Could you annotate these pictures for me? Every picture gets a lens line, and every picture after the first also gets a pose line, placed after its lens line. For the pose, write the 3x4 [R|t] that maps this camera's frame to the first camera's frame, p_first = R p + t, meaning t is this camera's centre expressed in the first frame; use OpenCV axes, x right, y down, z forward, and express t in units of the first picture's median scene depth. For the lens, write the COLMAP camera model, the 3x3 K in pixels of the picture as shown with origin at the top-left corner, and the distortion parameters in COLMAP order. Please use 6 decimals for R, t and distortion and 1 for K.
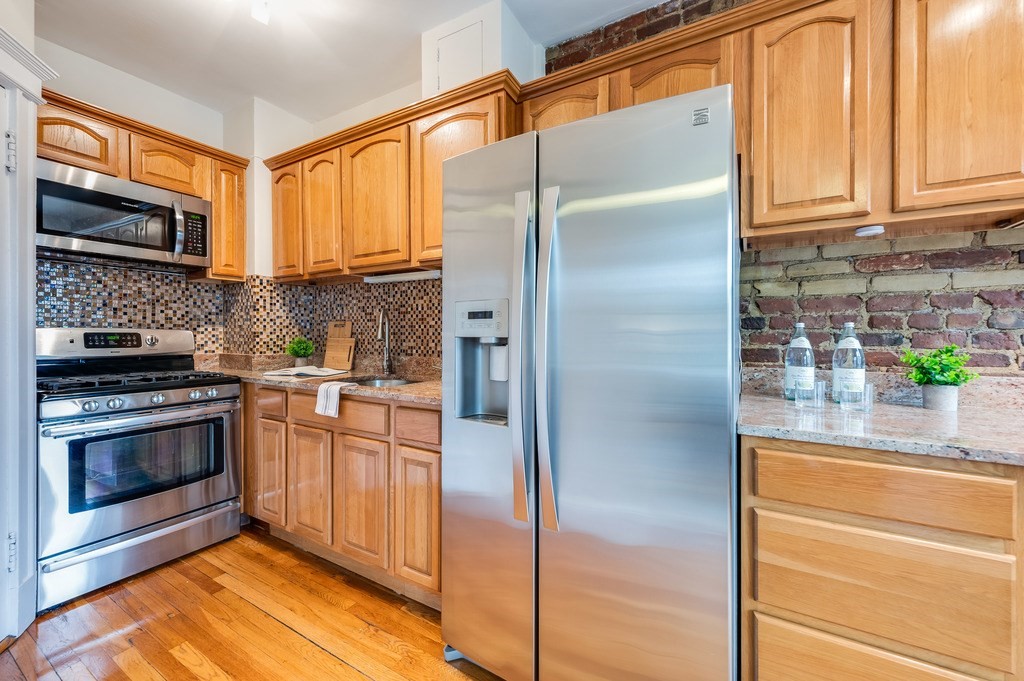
lens RADIAL K [[414.4, 0, 518.5], [0, 414.4, 331.9], [0, 0, 1]] dist [0.002400, 0.000154]
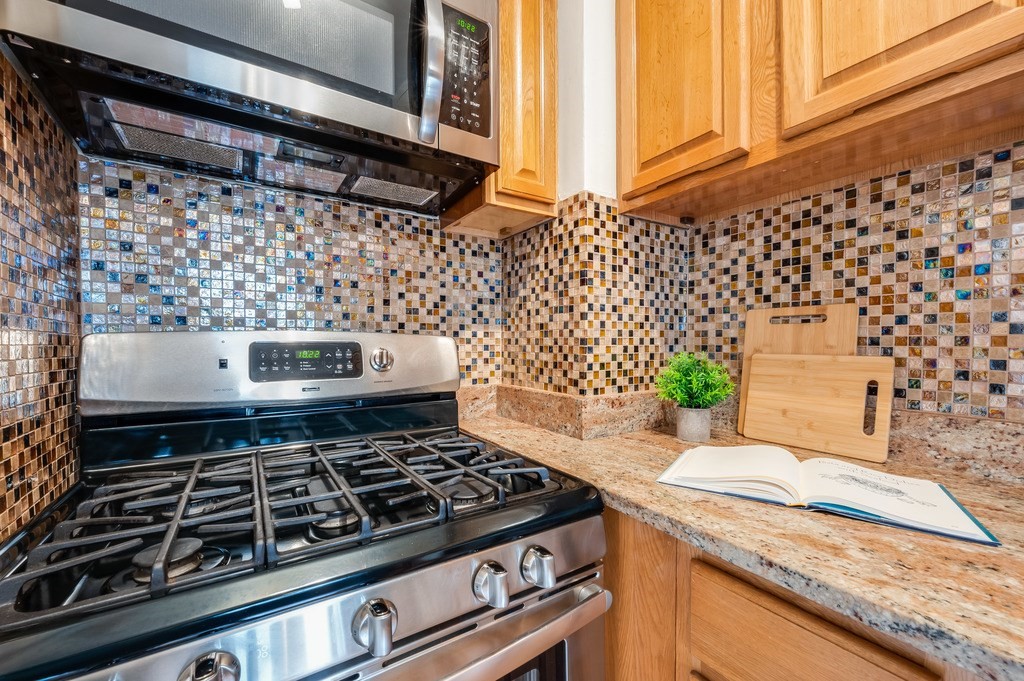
lens RADIAL K [[418.1, 0, 512.0], [0, 418.1, 340.5], [0, 0, 1]] dist [0.000402, 0.000020]
pose [[0.889287, -0.006075, -0.457310, -0.474720], [0.006349, 0.999979, -0.000937, 0.001724], [0.457306, -0.002070, 0.889307, 0.569047]]
